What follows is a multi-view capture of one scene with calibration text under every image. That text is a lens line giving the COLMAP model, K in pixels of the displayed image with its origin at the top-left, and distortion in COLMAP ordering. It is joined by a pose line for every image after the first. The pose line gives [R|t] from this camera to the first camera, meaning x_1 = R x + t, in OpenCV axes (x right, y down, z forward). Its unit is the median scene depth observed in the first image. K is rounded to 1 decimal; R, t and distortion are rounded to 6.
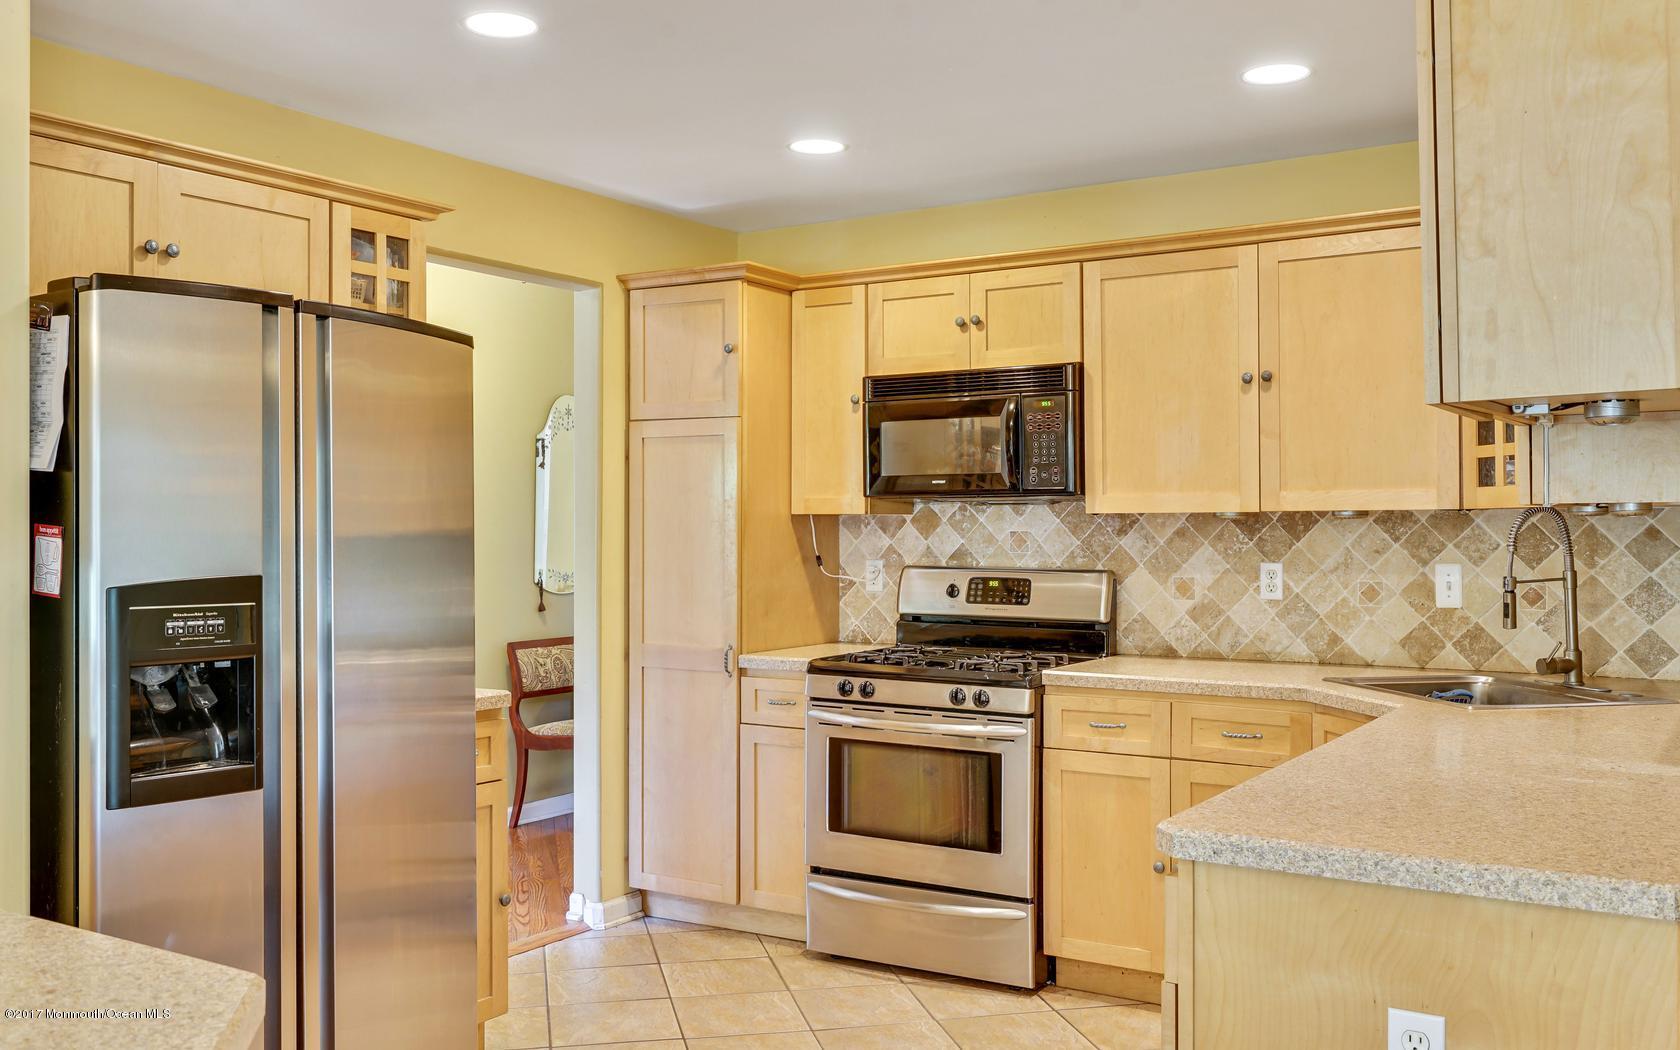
lens RADIAL K [[1480.2, 0, 840.0], [0, 1480.2, 525.0], [0, 0, 1]] dist [0.000806, -0.000705]
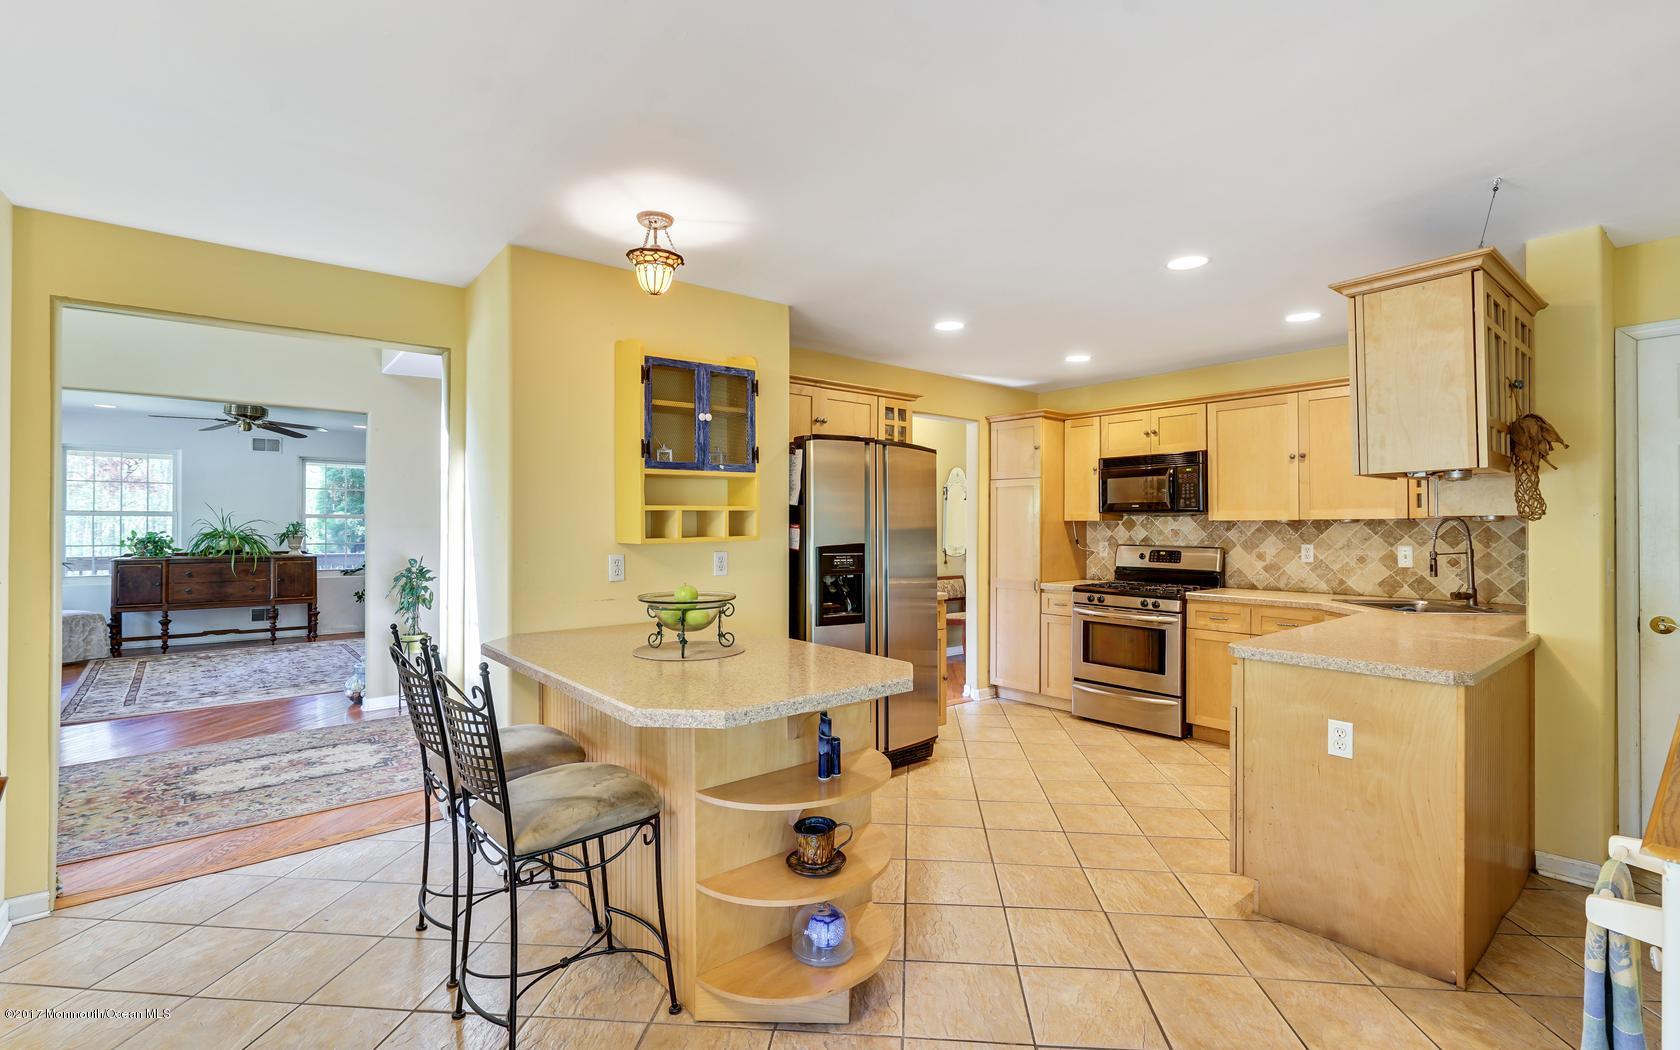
lens RADIAL K [[748.9, 0, 843.2], [0, 748.9, 522.9], [0, 0, 1]] dist [-0.000612, 0.000278]
pose [[0.953854, 0.001773, -0.300267, -0.013750], [-0.003083, 0.999988, -0.003888, 0.001536], [0.300256, 0.004634, 0.953847, -0.199413]]
